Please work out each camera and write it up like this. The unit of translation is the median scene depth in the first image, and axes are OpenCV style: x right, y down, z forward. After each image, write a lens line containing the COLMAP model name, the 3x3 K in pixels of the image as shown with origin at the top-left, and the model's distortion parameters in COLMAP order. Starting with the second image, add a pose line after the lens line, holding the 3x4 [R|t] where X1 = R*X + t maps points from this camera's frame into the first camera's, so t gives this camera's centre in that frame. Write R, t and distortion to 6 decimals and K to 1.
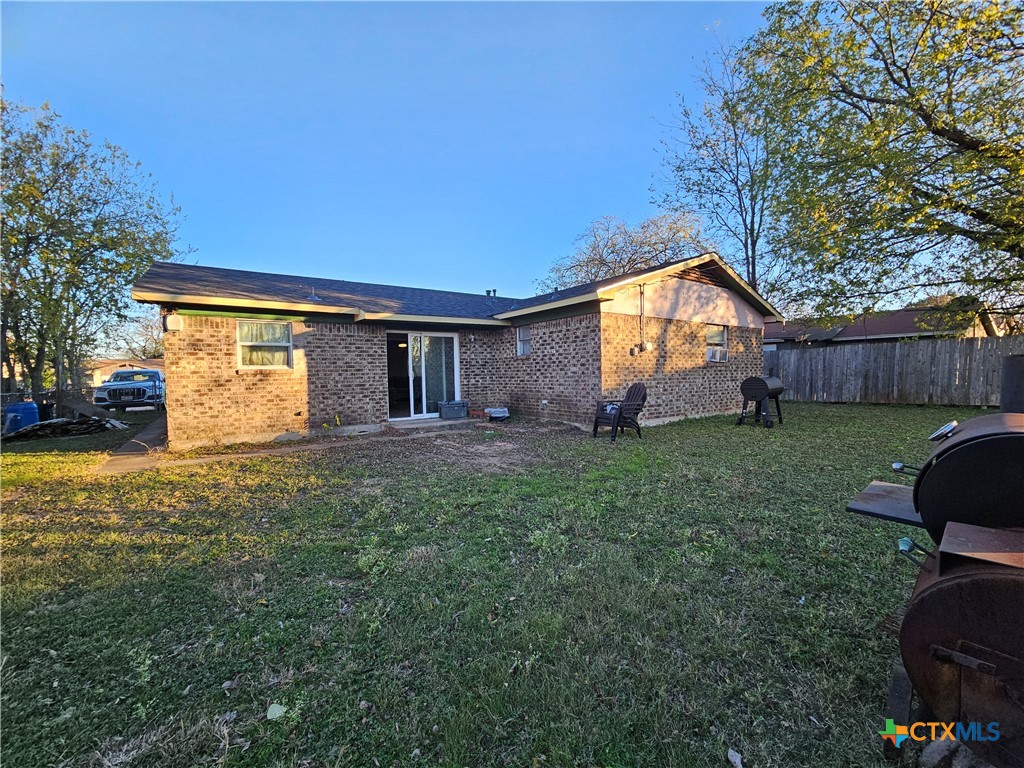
lens RADIAL K [[422.9, 0, 512.2], [0, 422.9, 389.5], [0, 0, 1]] dist [0.000540, 0.000082]
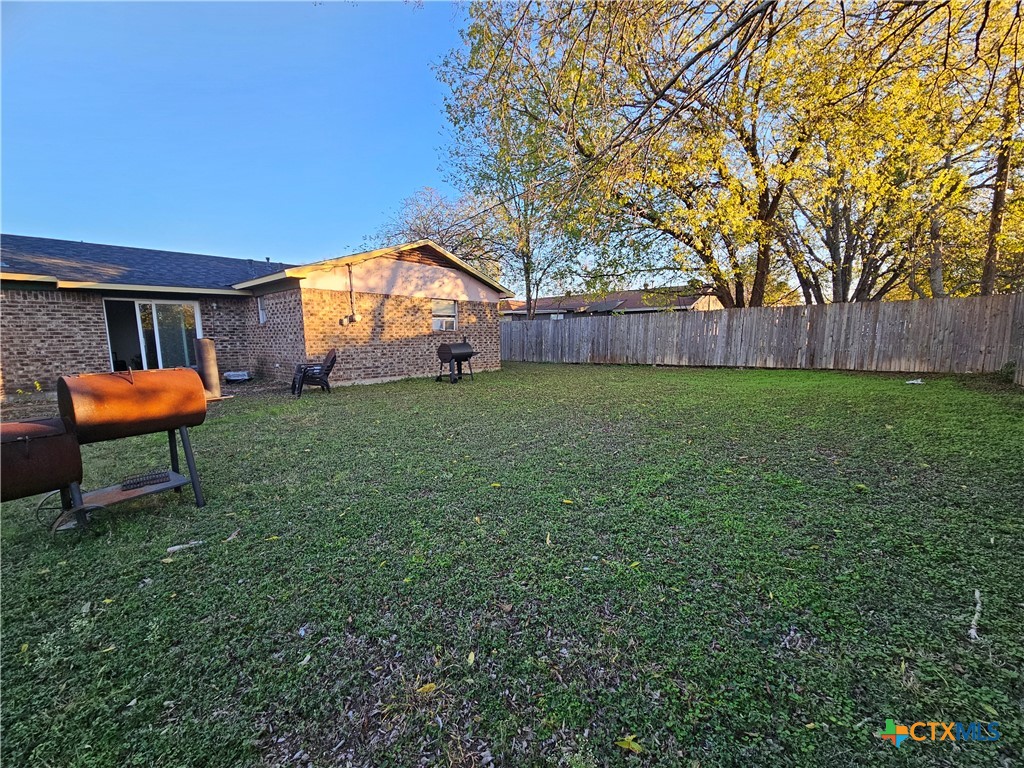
lens RADIAL K [[422.9, 0, 512.2], [0, 422.9, 389.5], [0, 0, 1]] dist [0.000540, 0.000082]
pose [[0.969696, -0.026556, 0.242867, 0.415053], [0.005784, 0.996292, 0.085842, -0.000540], [-0.244246, -0.081836, 0.966254, -0.254973]]
